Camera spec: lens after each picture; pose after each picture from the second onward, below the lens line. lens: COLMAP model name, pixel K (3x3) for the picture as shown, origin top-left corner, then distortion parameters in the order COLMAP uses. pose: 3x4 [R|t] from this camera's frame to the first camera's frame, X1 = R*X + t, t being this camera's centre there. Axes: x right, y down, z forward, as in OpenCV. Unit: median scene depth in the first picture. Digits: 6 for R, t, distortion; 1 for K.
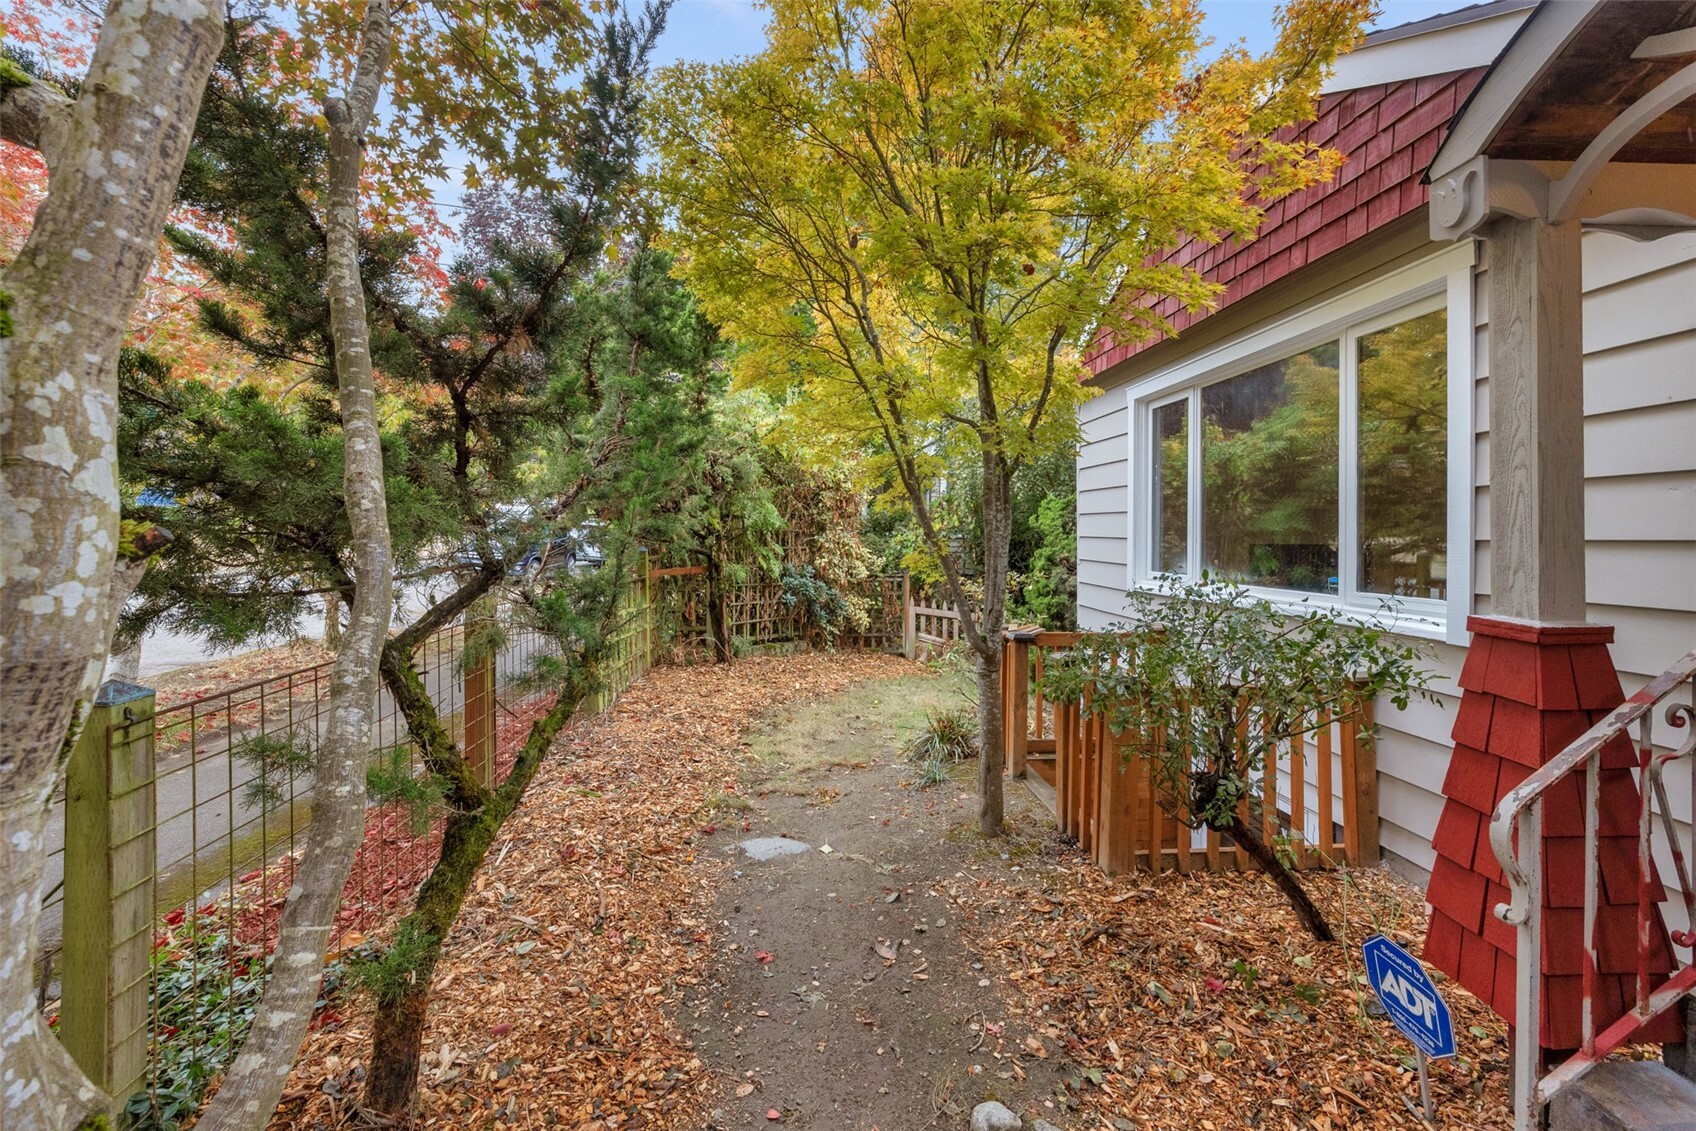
lens RADIAL K [[667.9, 0, 831.4], [0, 667.9, 530.7], [0, 0, 1]] dist [-0.005726, 0.000371]
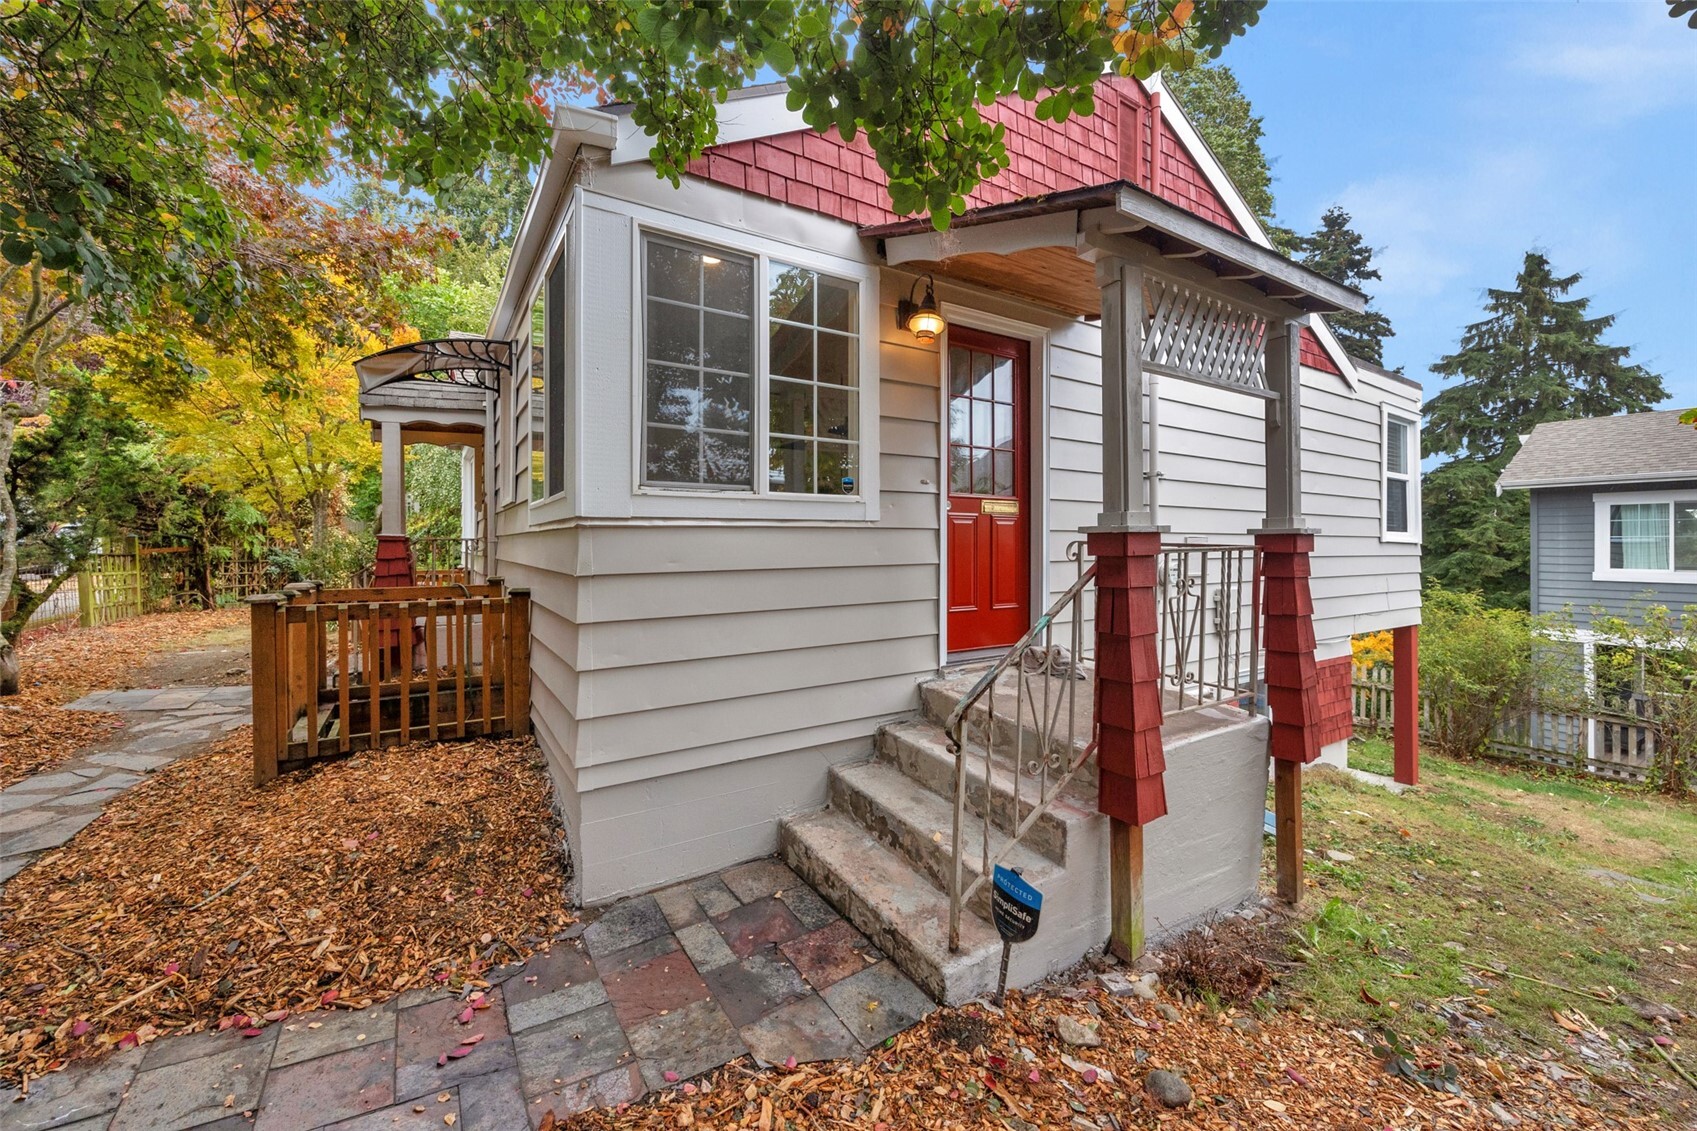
lens RADIAL K [[668.3, 0, 848.2], [0, 668.3, 553.7], [0, 0, 1]] dist [-0.005726, 0.000371]
pose [[0.876289, -0.010282, 0.481676, 0.404137], [-0.000037, 0.999771, 0.021410, 0.037728], [-0.481785, -0.018780, 0.876088, -1.072821]]
